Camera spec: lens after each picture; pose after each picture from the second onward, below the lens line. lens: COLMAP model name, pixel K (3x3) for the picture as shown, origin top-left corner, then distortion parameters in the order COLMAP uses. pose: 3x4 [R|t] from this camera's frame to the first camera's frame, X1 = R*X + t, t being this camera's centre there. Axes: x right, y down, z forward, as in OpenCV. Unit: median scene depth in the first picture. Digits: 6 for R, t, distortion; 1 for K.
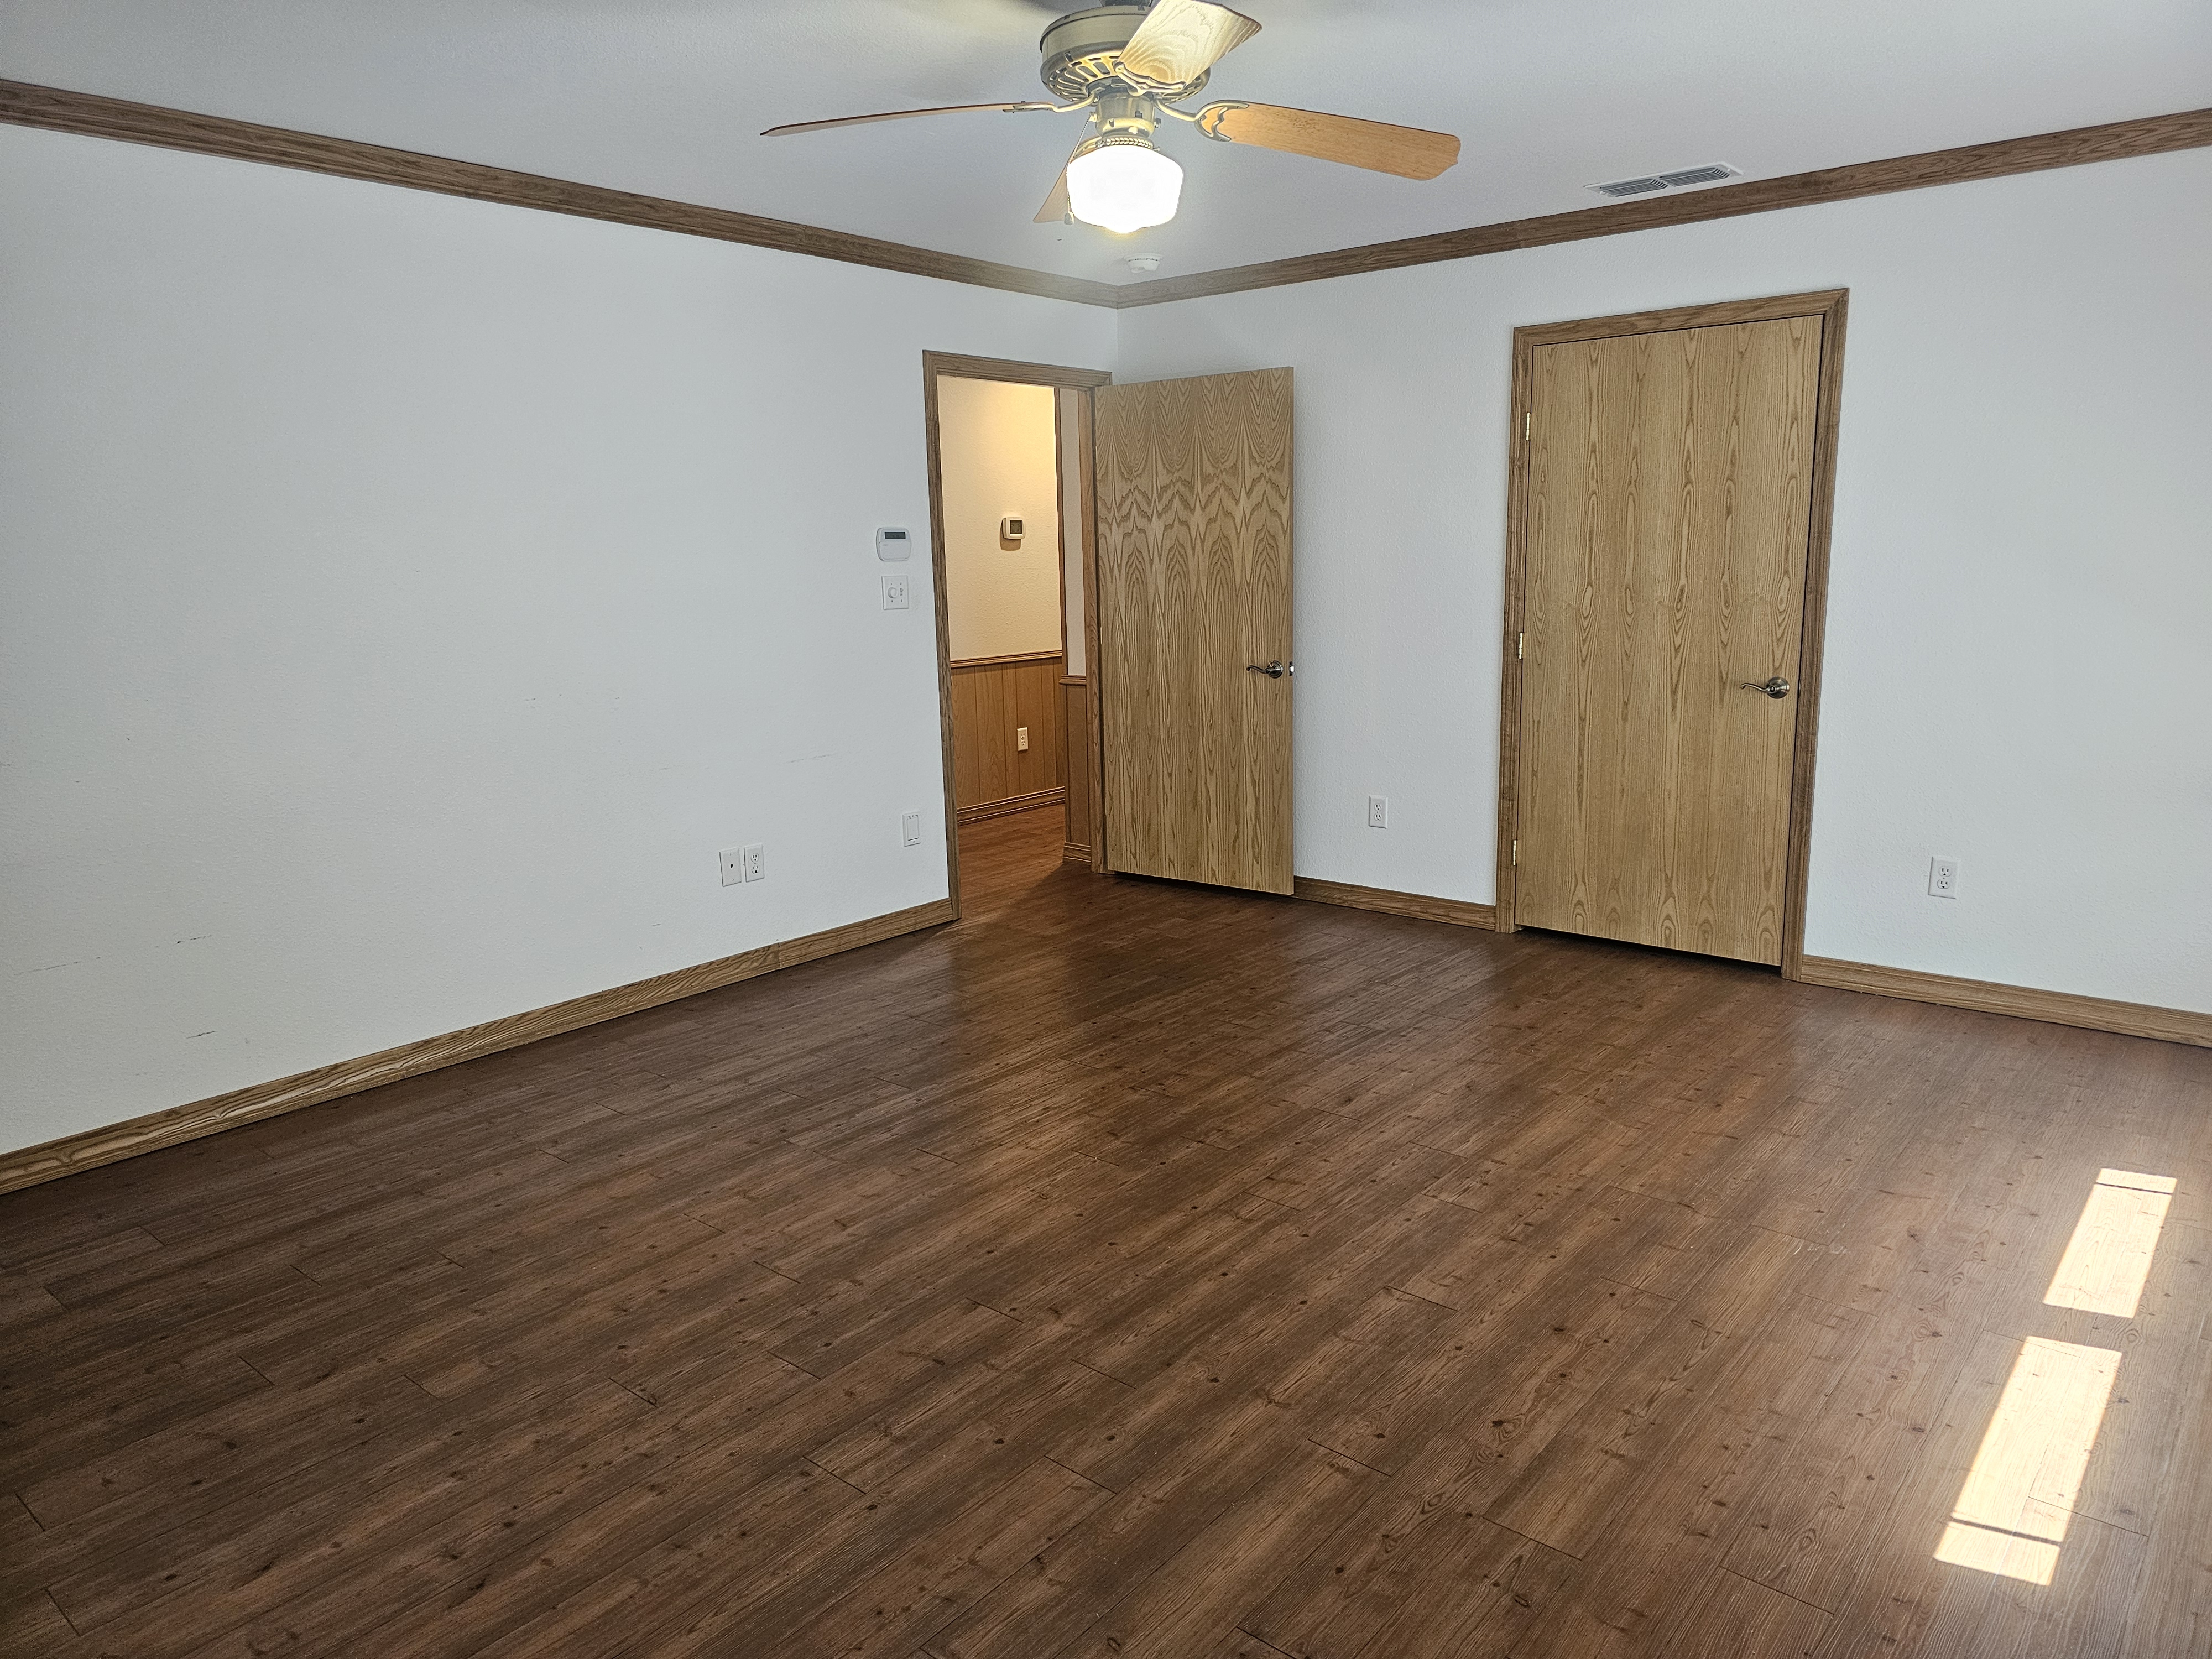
lens RADIAL K [[1487.1, 0, 1105.0], [0, 1487.1, 805.4], [0, 0, 1]] dist [0.074172, -0.073003]
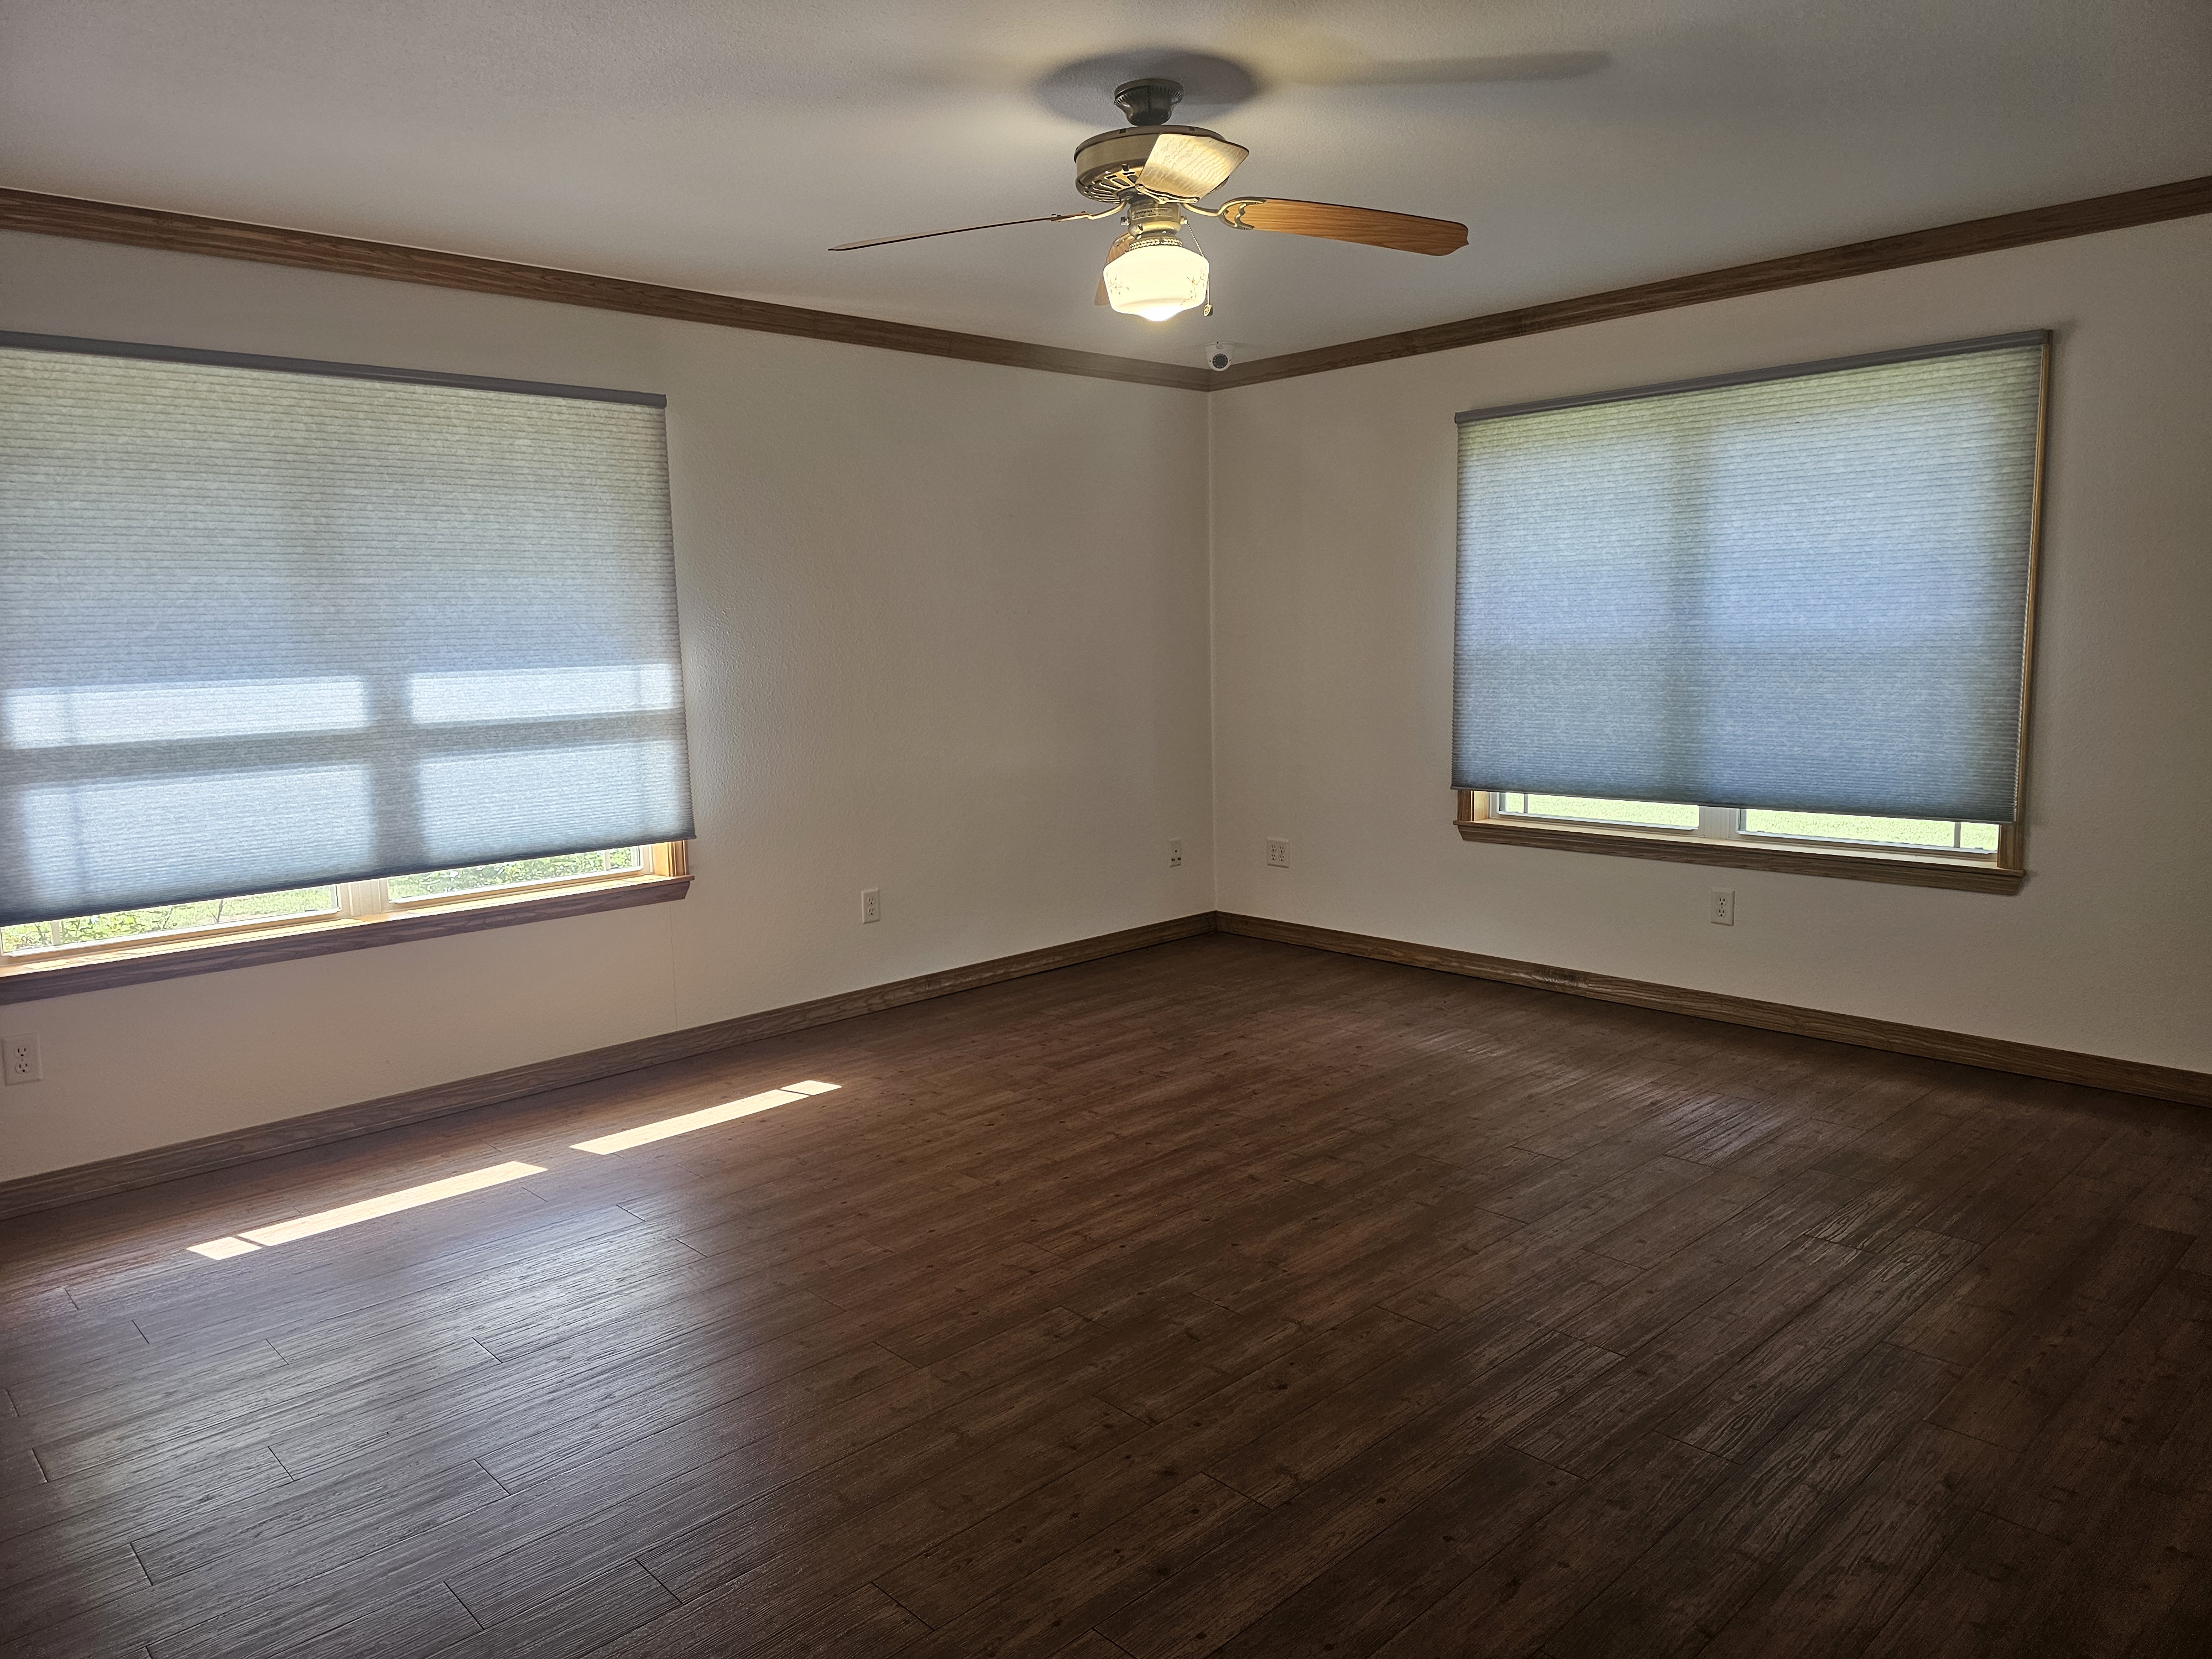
lens RADIAL K [[1487.1, 0, 1105.0], [0, 1487.1, 805.4], [0, 0, 1]] dist [0.074172, -0.073003]
pose [[-0.993681, 0.028560, 0.108543, -0.052935], [0.058529, 0.957037, 0.283999, -0.343370], [-0.095768, 0.288557, -0.952661, 2.075534]]
